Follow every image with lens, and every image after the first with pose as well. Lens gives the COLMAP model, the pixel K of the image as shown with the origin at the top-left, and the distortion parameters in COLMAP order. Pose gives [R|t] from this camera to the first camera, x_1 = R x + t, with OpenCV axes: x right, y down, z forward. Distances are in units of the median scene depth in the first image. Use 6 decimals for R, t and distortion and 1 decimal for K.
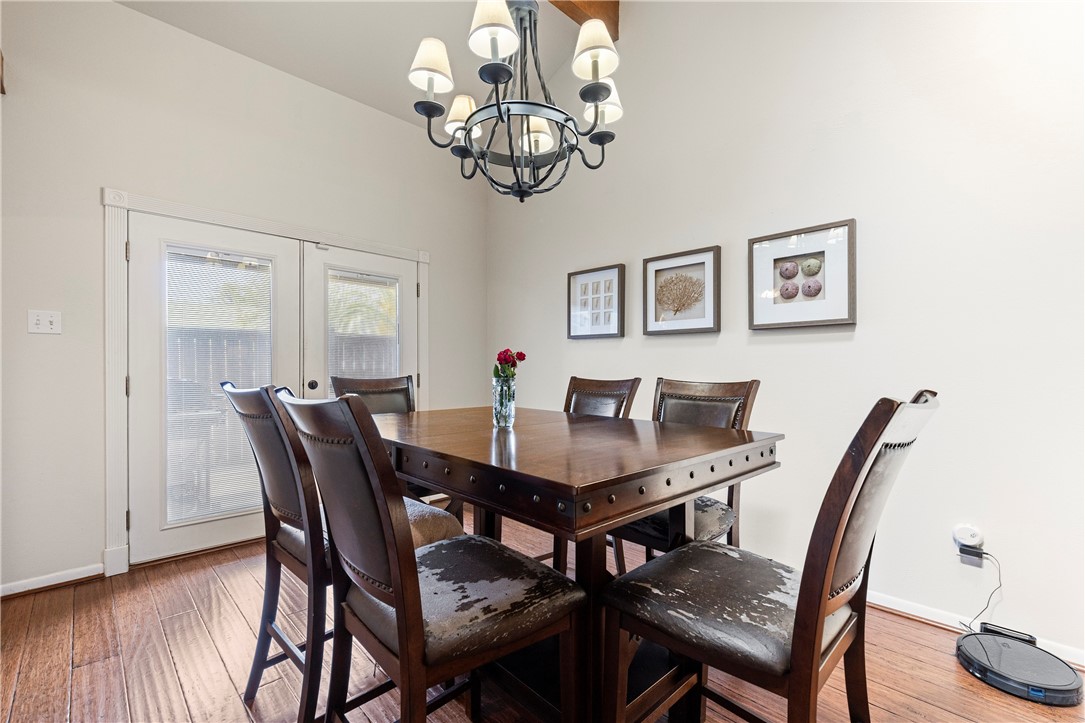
lens RADIAL K [[463.8, 0, 579.5], [0, 463.8, 368.8], [0, 0, 1]] dist [0.001093, -0.000359]
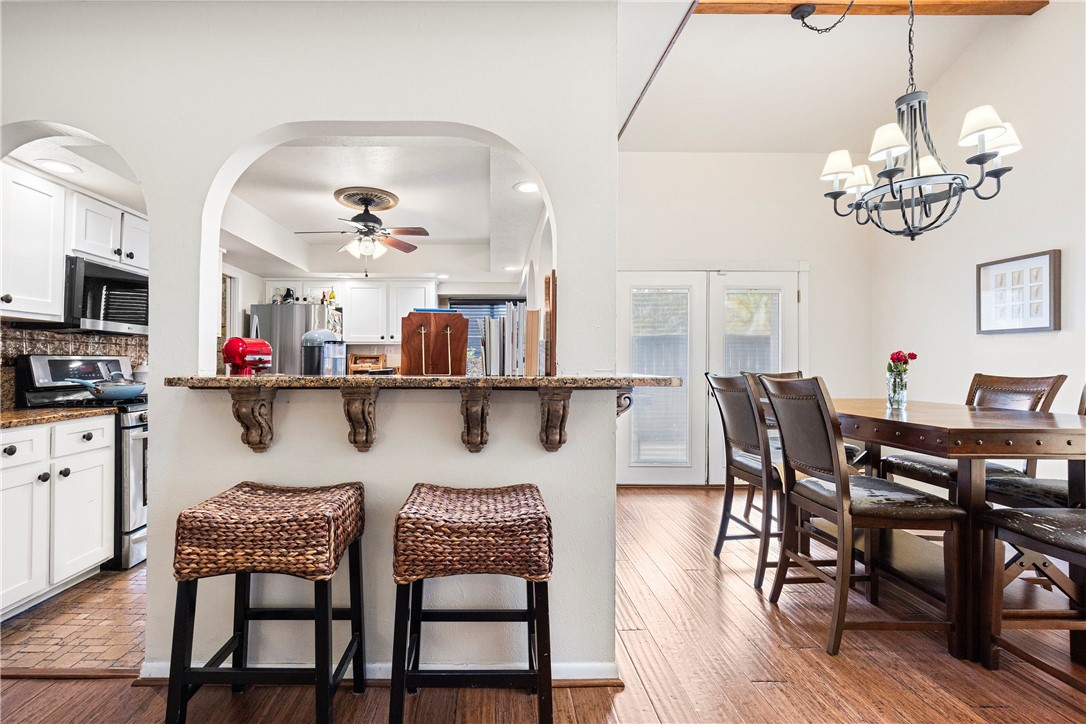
lens RADIAL K [[464.2, 0, 546.6], [0, 464.2, 363.7], [0, 0, 1]] dist [0.001093, -0.000359]
pose [[0.697619, -0.004752, -0.716454, 0.091313], [0.000127, 0.999979, -0.006508, 0.002986], [0.716469, 0.004449, 0.697604, -0.646988]]
